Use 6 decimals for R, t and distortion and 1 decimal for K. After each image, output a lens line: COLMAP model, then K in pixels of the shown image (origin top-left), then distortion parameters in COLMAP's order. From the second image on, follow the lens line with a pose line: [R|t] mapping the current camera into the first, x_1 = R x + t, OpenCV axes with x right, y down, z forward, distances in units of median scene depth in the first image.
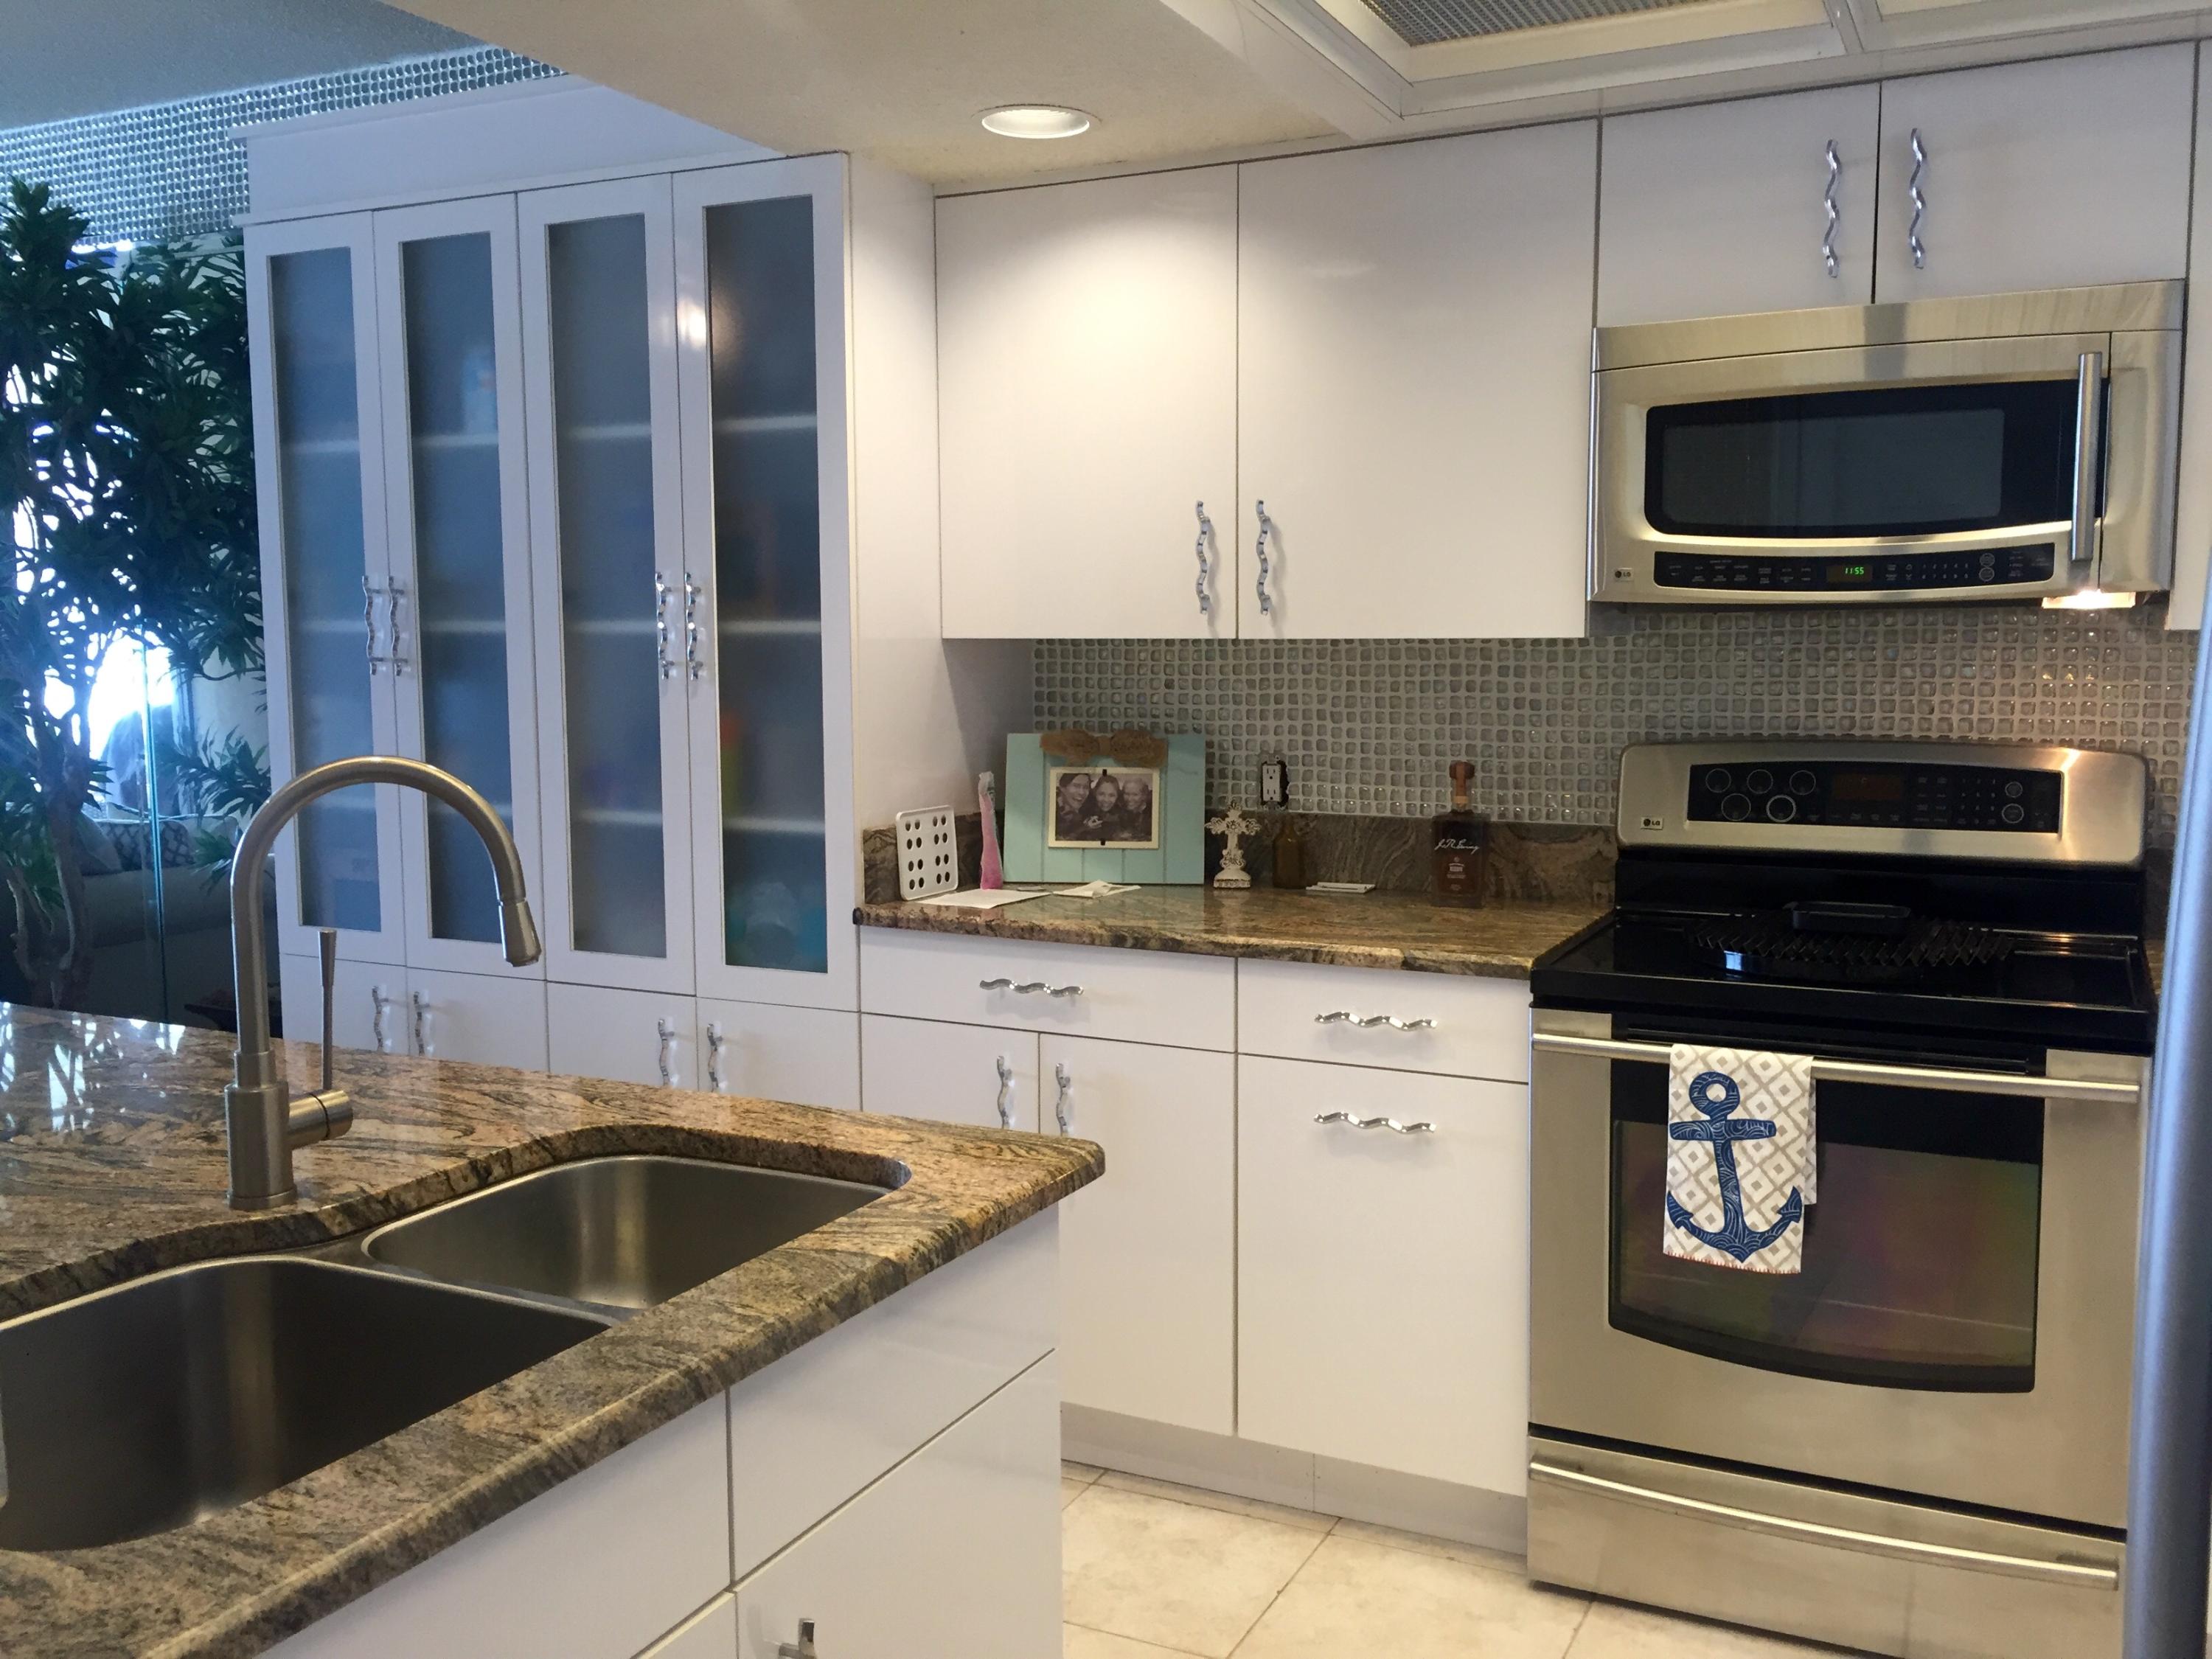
lens RADIAL K [[1889.6, 0, 1118.3], [0, 1889.6, 828.3], [0, 0, 1]] dist [0.063396, -0.079912]
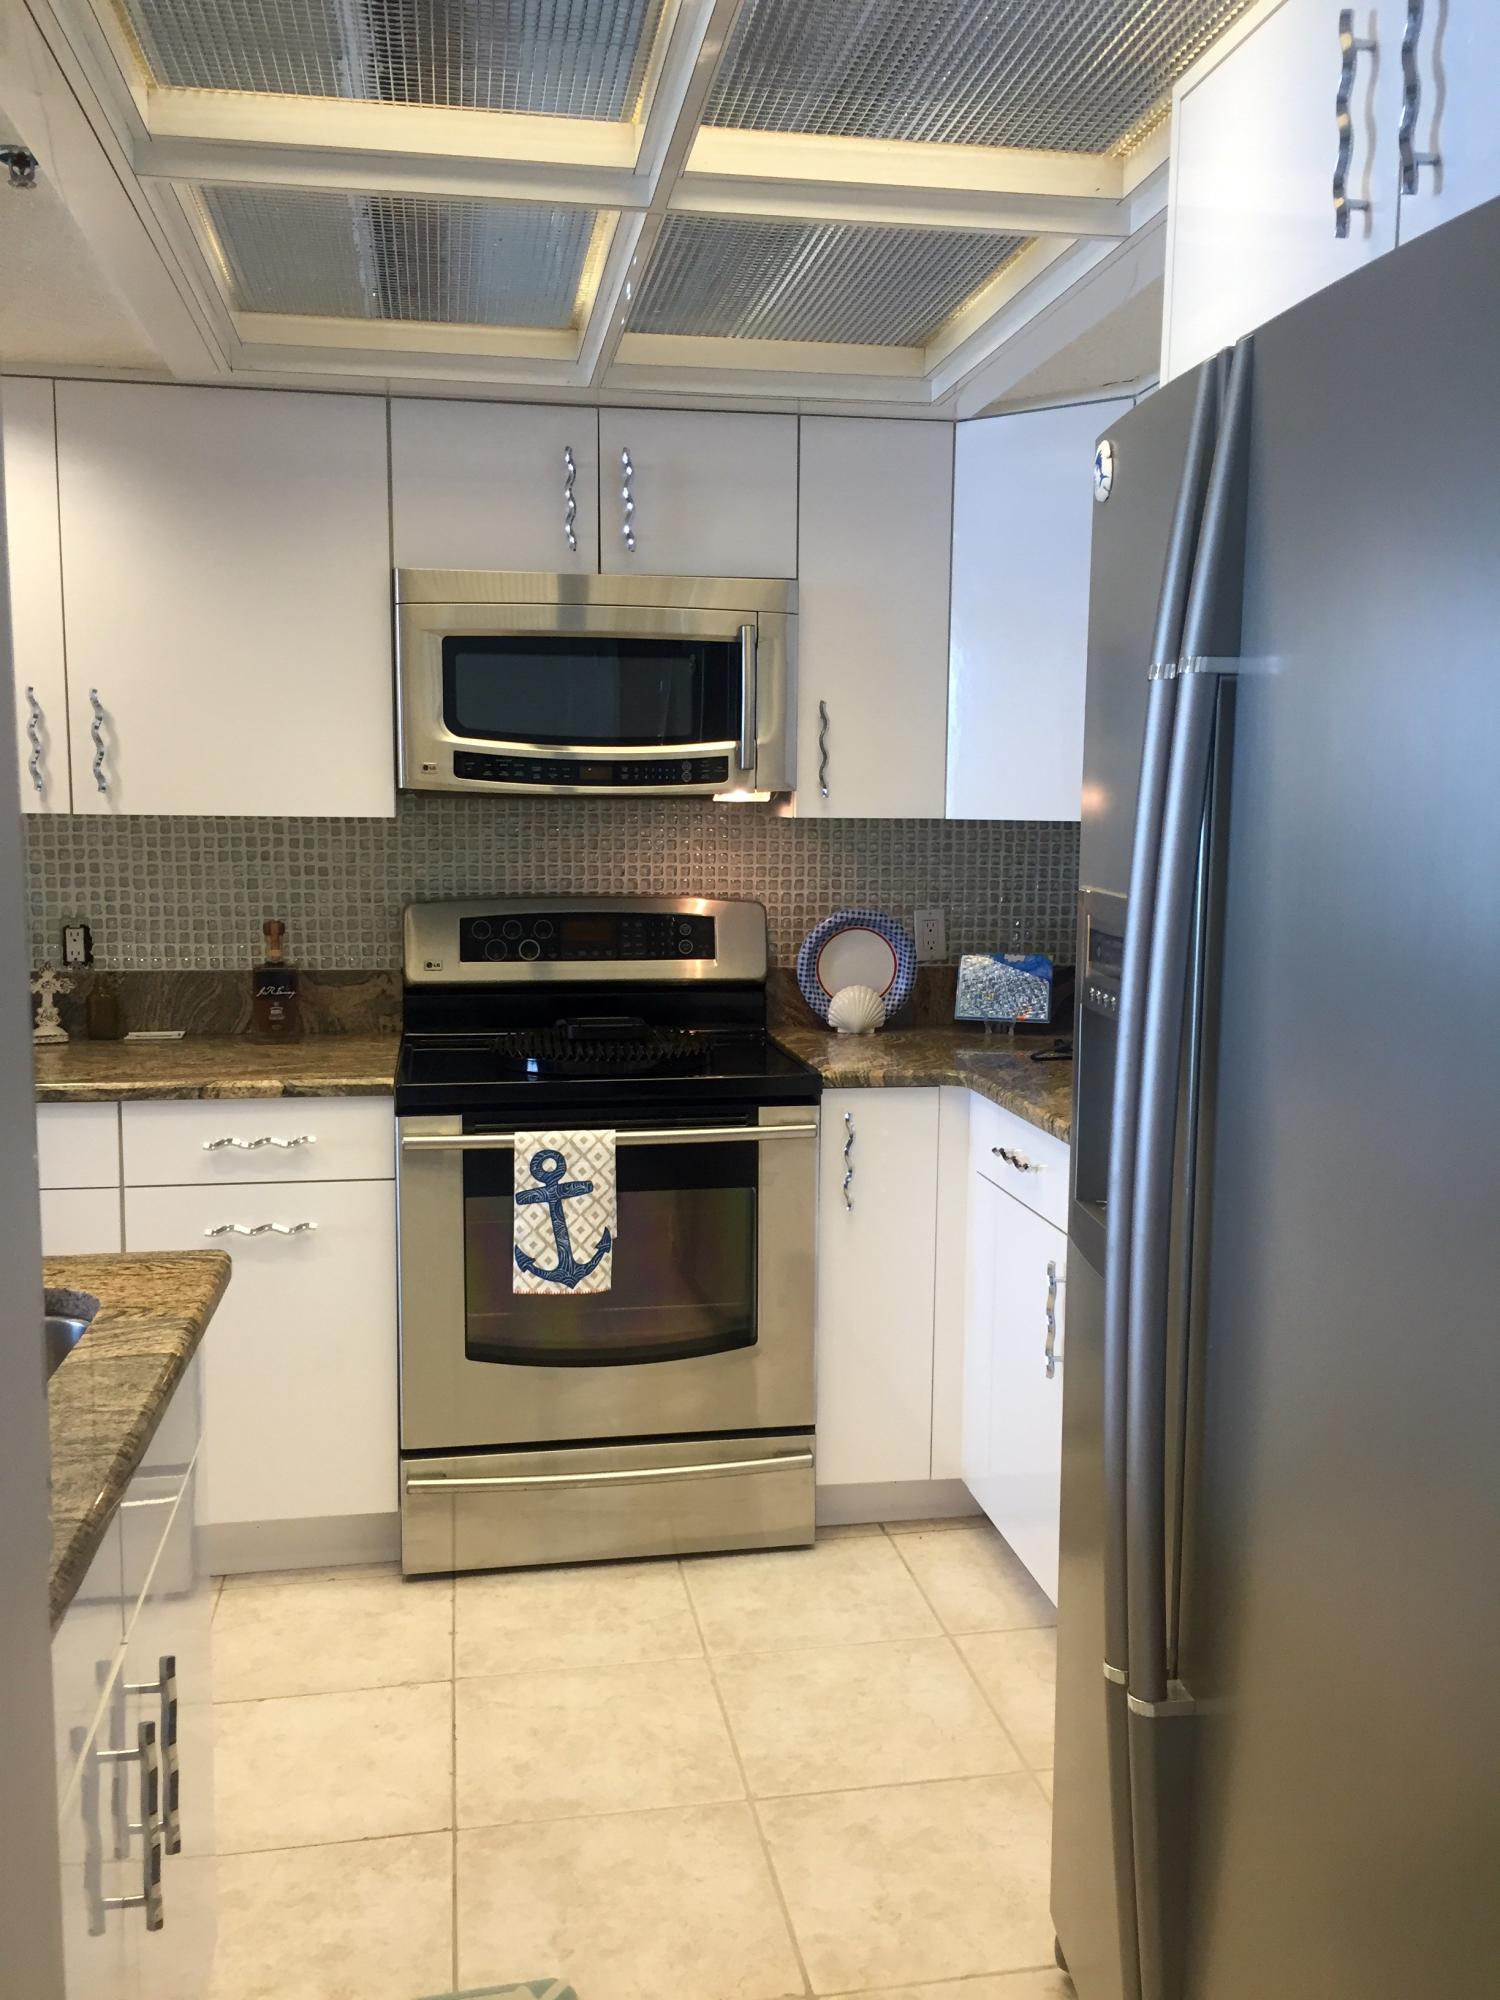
lens RADIAL K [[1708.5, 0, 746.8], [0, 1708.5, 1004.8], [0, 0, 1]] dist [0.063396, -0.079912]
pose [[0.809712, -0.058167, 0.583938, -0.235091], [0.047961, 0.998306, 0.032938, -0.004511], [-0.584864, 0.001337, 0.811130, -0.042330]]
